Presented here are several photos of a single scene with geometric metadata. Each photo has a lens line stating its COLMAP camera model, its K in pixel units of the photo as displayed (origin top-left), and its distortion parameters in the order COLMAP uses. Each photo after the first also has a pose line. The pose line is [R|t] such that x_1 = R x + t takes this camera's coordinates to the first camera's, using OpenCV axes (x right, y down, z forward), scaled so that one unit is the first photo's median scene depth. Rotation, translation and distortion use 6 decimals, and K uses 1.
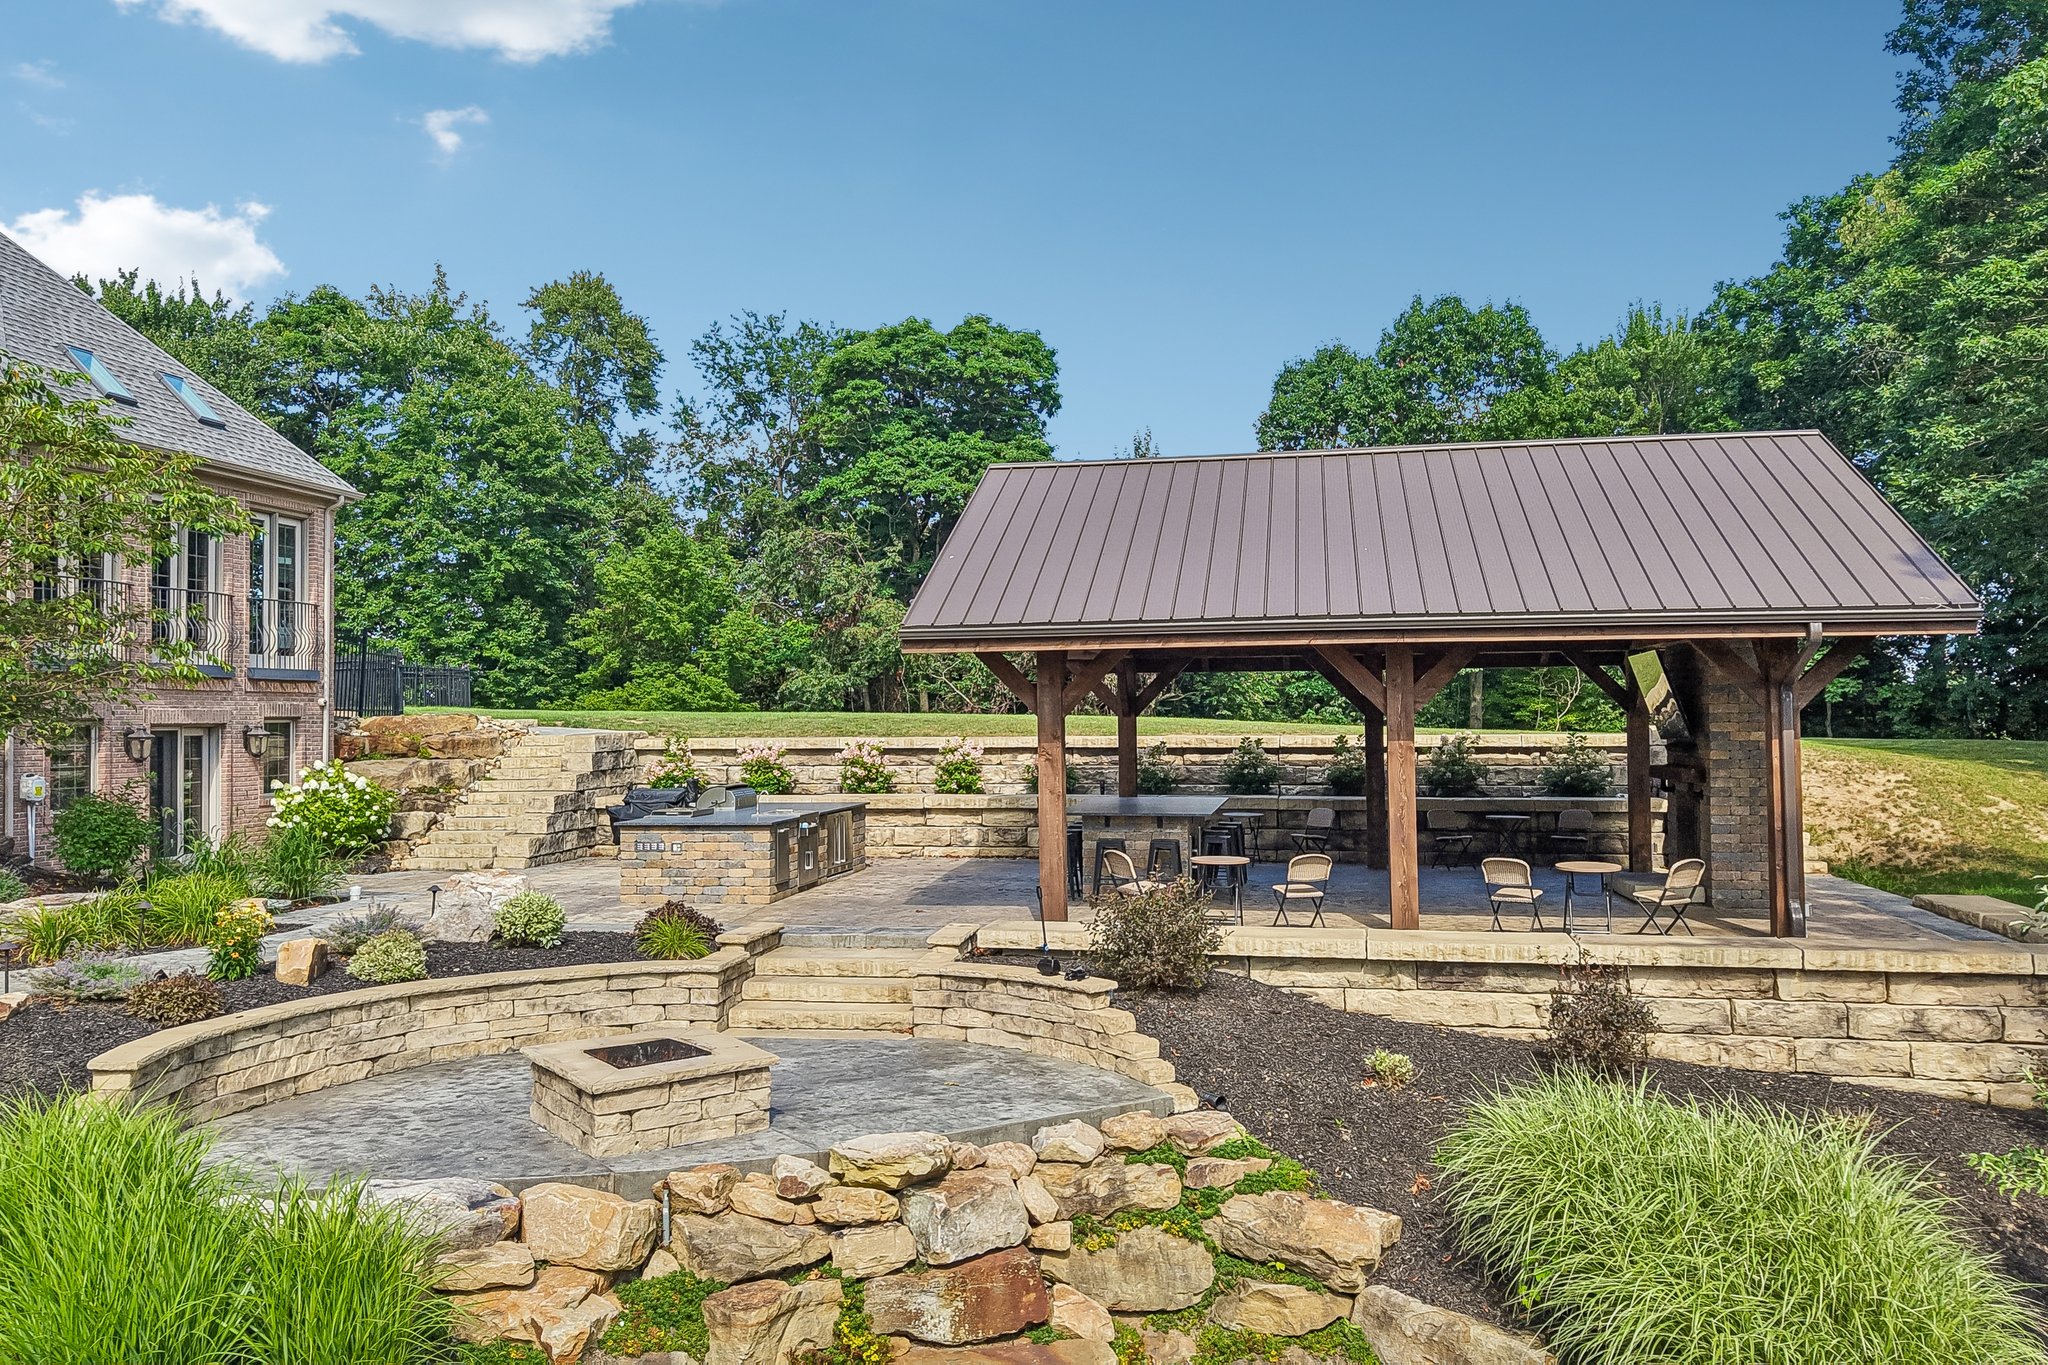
lens RADIAL K [[1596.5, 0, 1032.3], [0, 1596.5, 688.2], [0, 0, 1]] dist [0.039365, -0.056847]
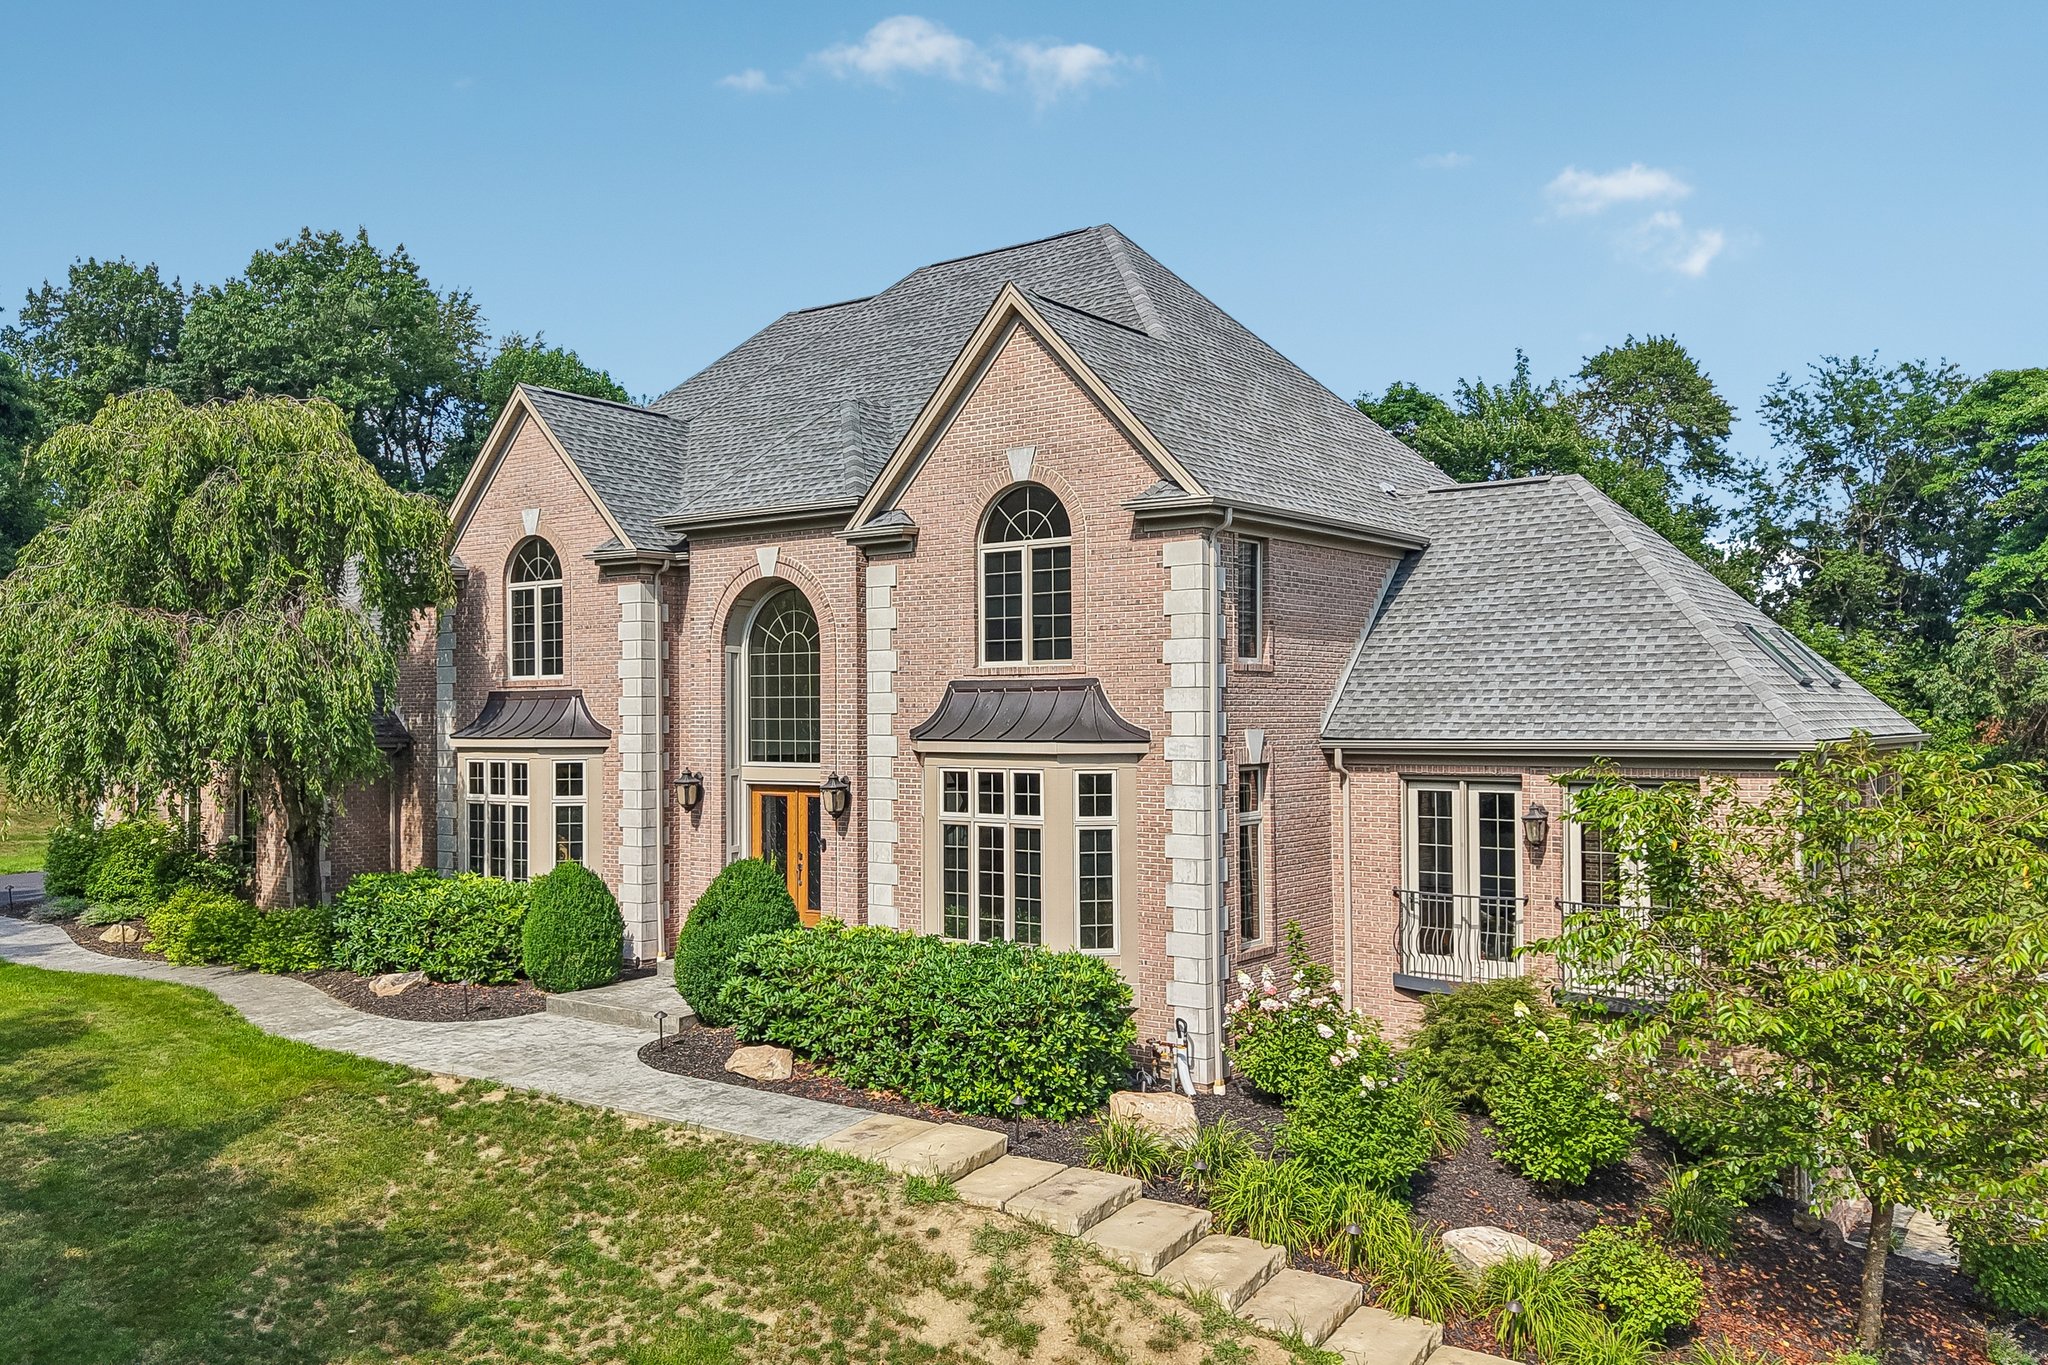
lens RADIAL K [[1596.5, 0, 1033.6], [0, 1596.5, 712.2], [0, 0, 1]] dist [0.039365, -0.056847]
pose [[0.897157, 0.002517, -0.441705, -0.504222], [0.007174, 0.999769, 0.020270, -0.165370], [0.441654, -0.021354, 0.896931, 0.002091]]
